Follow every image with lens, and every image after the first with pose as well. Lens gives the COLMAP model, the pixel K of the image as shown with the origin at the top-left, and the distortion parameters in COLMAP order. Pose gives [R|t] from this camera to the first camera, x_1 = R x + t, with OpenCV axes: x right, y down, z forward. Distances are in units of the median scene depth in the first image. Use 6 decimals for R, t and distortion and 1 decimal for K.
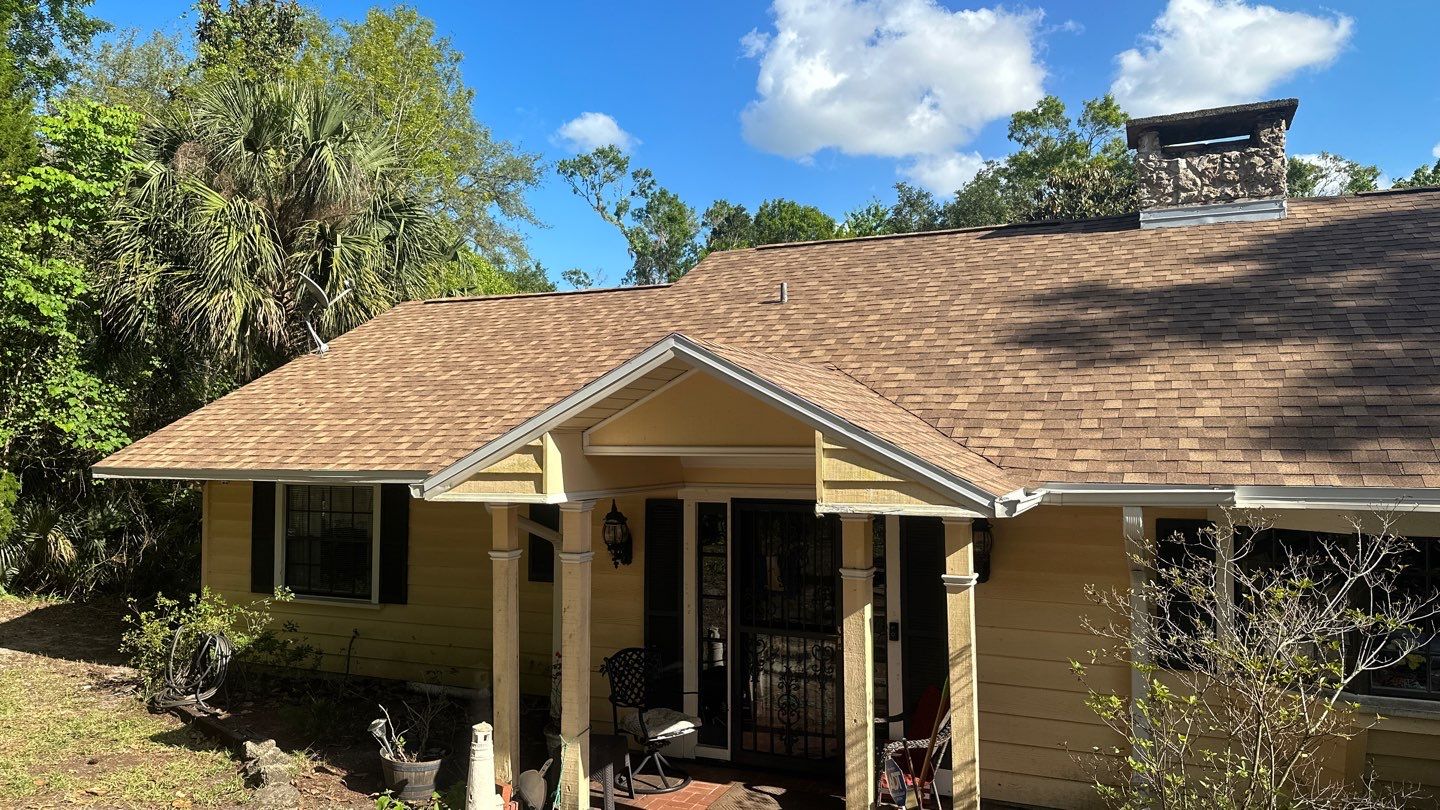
lens RADIAL K [[976.5, 0, 720.0], [0, 976.5, 405.0], [0, 0, 1]] dist [0.094133, -0.116691]
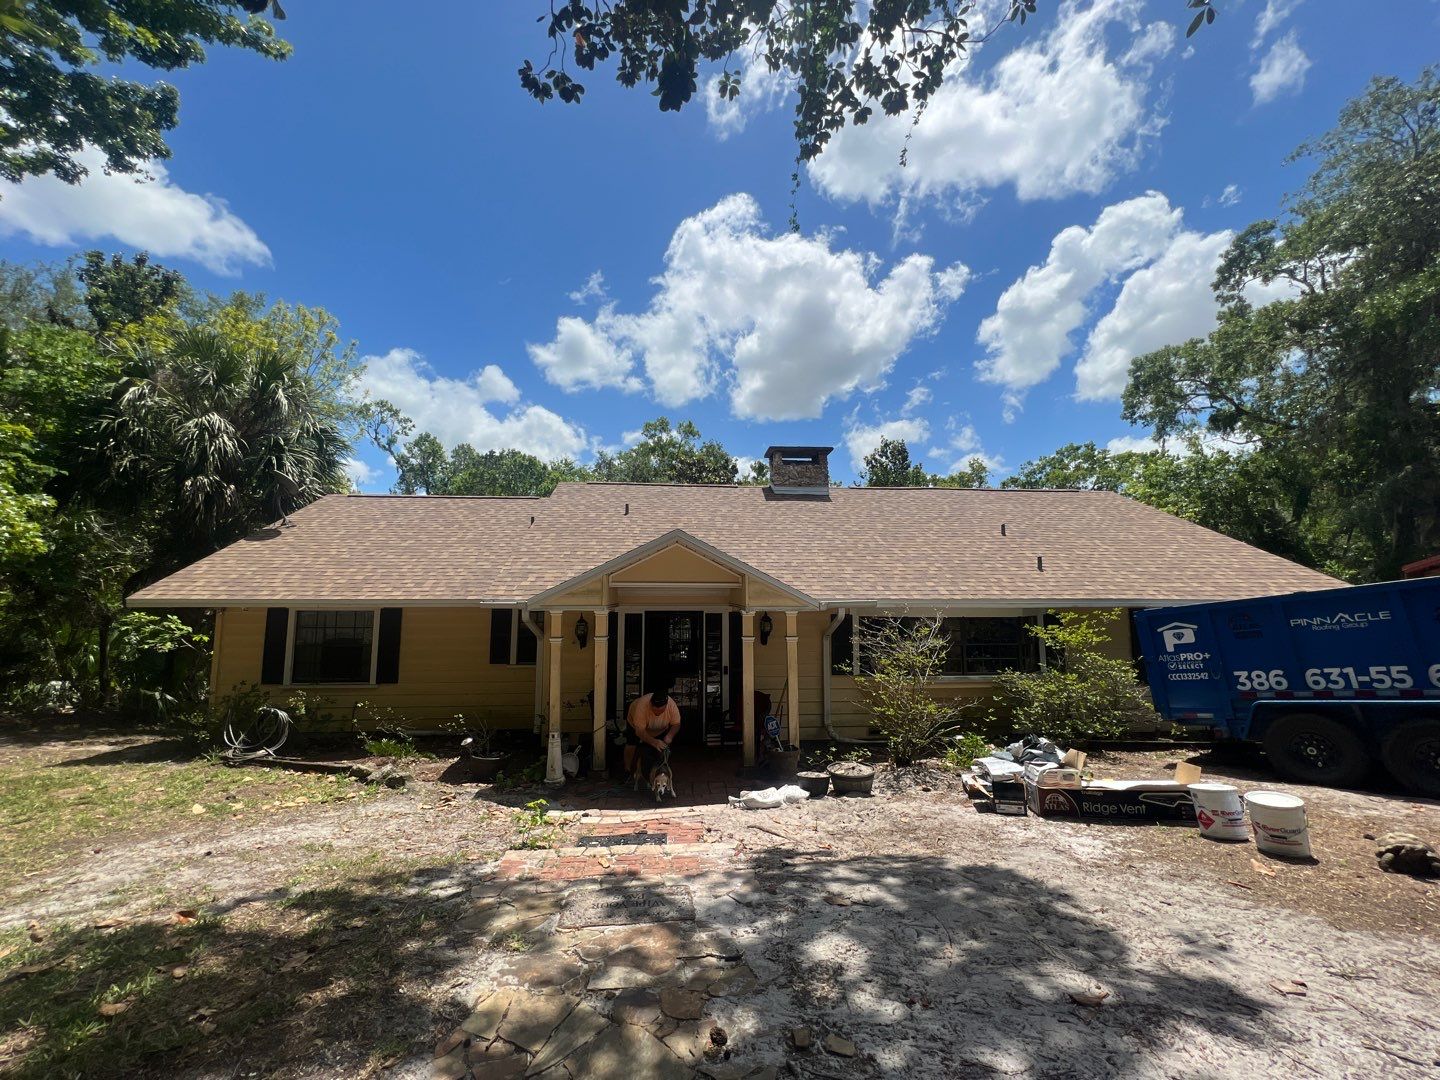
lens RADIAL K [[564.9, 0, 709.8], [0, 564.9, 540.7], [0, 0, 1]] dist [-0.001339, -0.000123]
pose [[0.878224, 0.049506, 0.475679, -0.366070], [-0.021266, 0.997686, -0.064571, 0.020347], [-0.477776, 0.046592, 0.877245, -0.073682]]
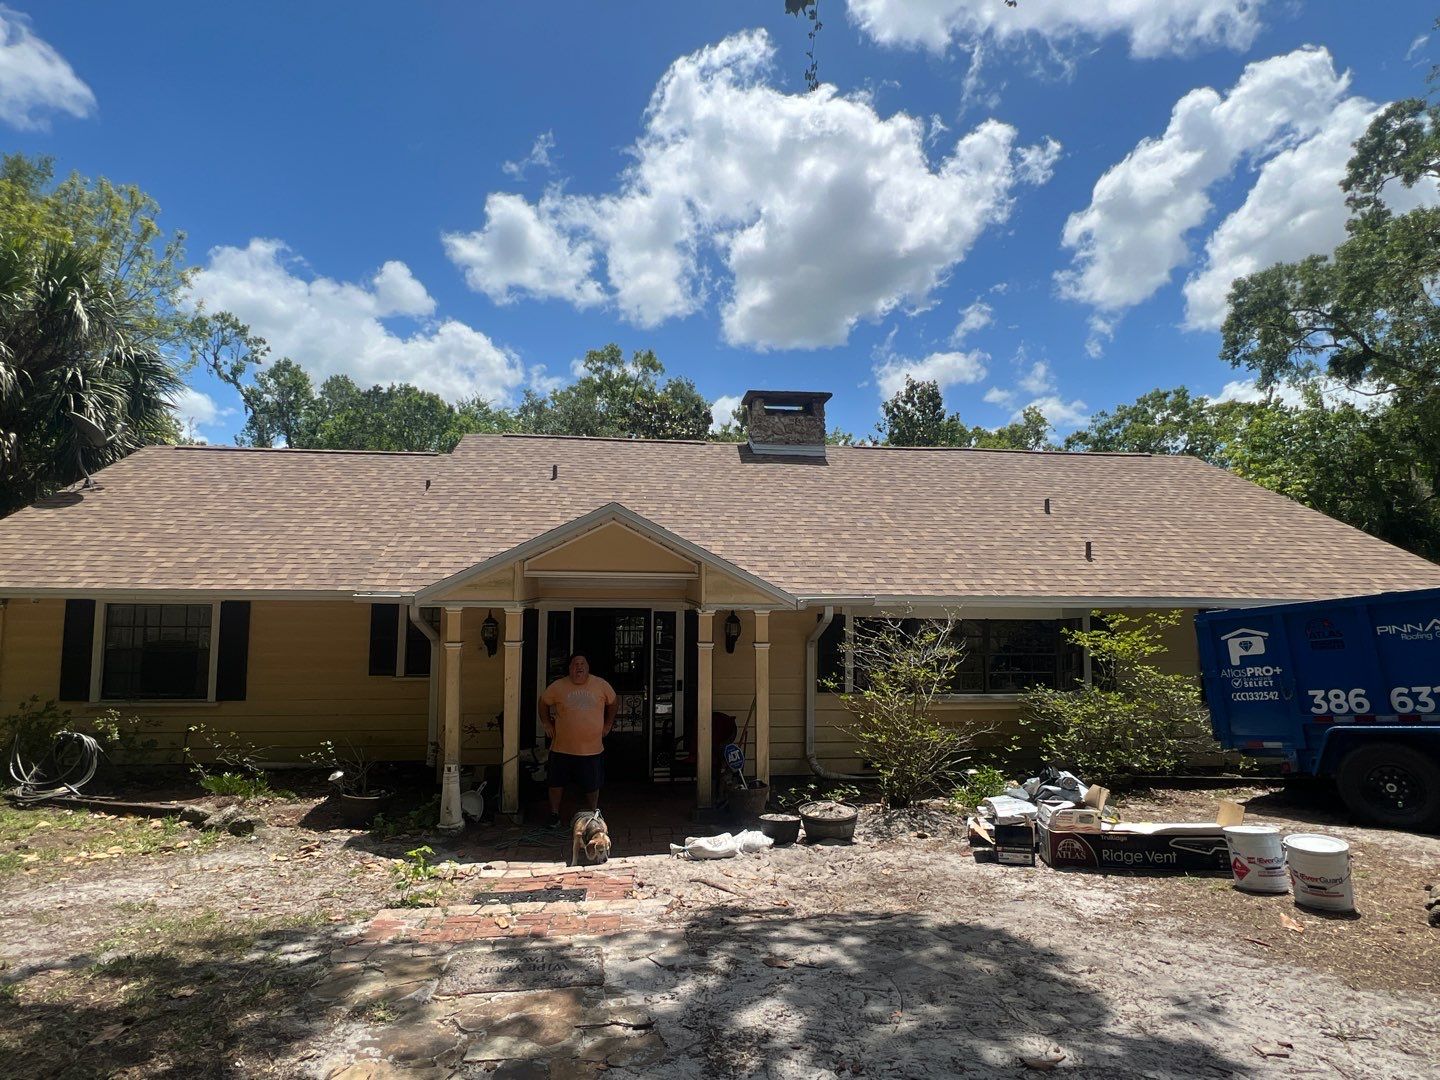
lens RADIAL K [[764.9, 0, 705.4], [0, 764.9, 541.0], [0, 0, 1]] dist [-0.001231, -0.000376]
pose [[0.861556, 0.040655, 0.506032, -0.358699], [-0.031582, 0.999150, -0.026502, 0.014094], [-0.506679, 0.006852, 0.862108, -0.115394]]
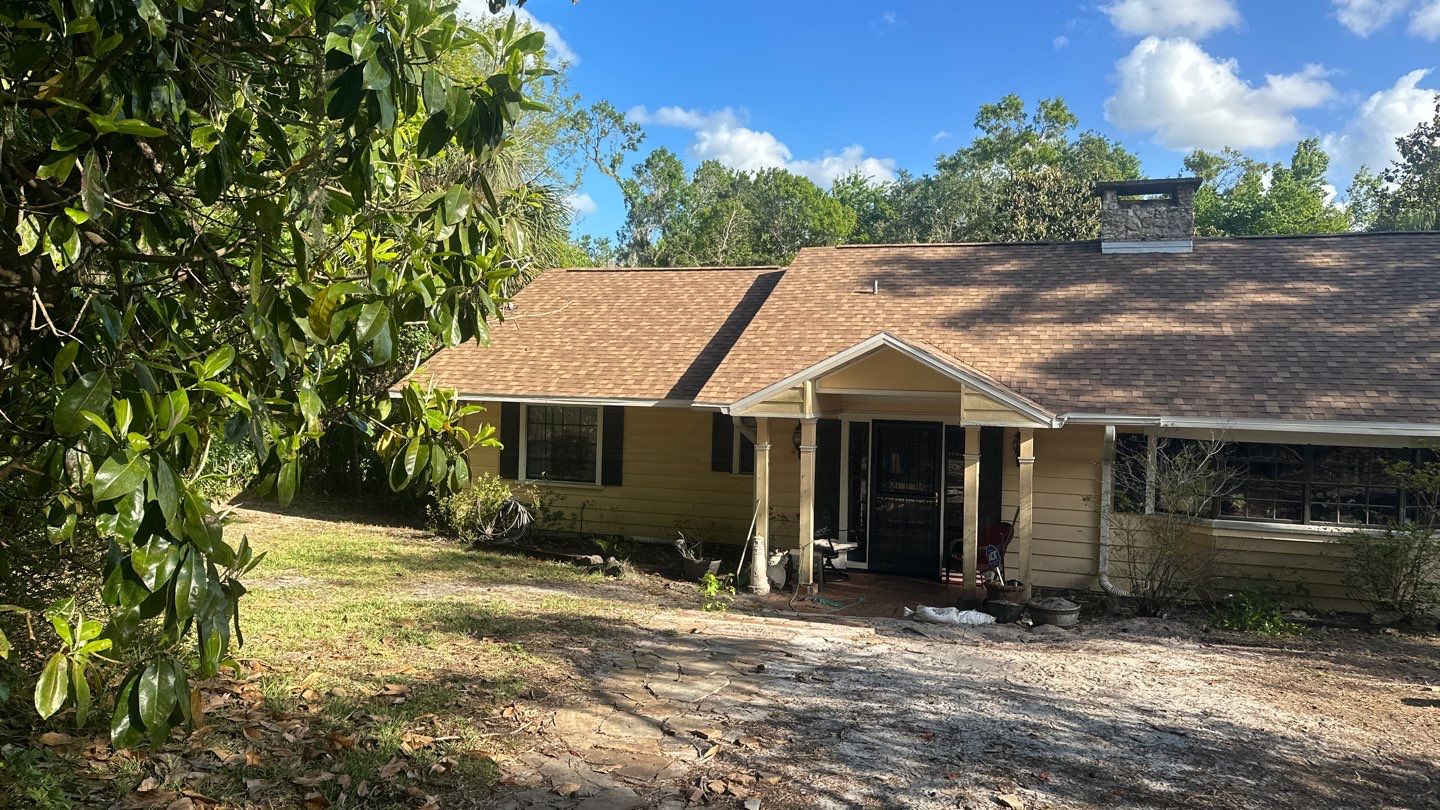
lens RADIAL K [[970.0, 0, 747.8], [0, 970.0, 412.6], [0, 0, 1]] dist [0.152769, -0.195161]
pose [[0.993715, 0.022038, 0.109747, -0.333422], [-0.030189, 0.996862, 0.073170, -0.028931], [-0.107790, -0.076024, 0.991263, -0.563355]]
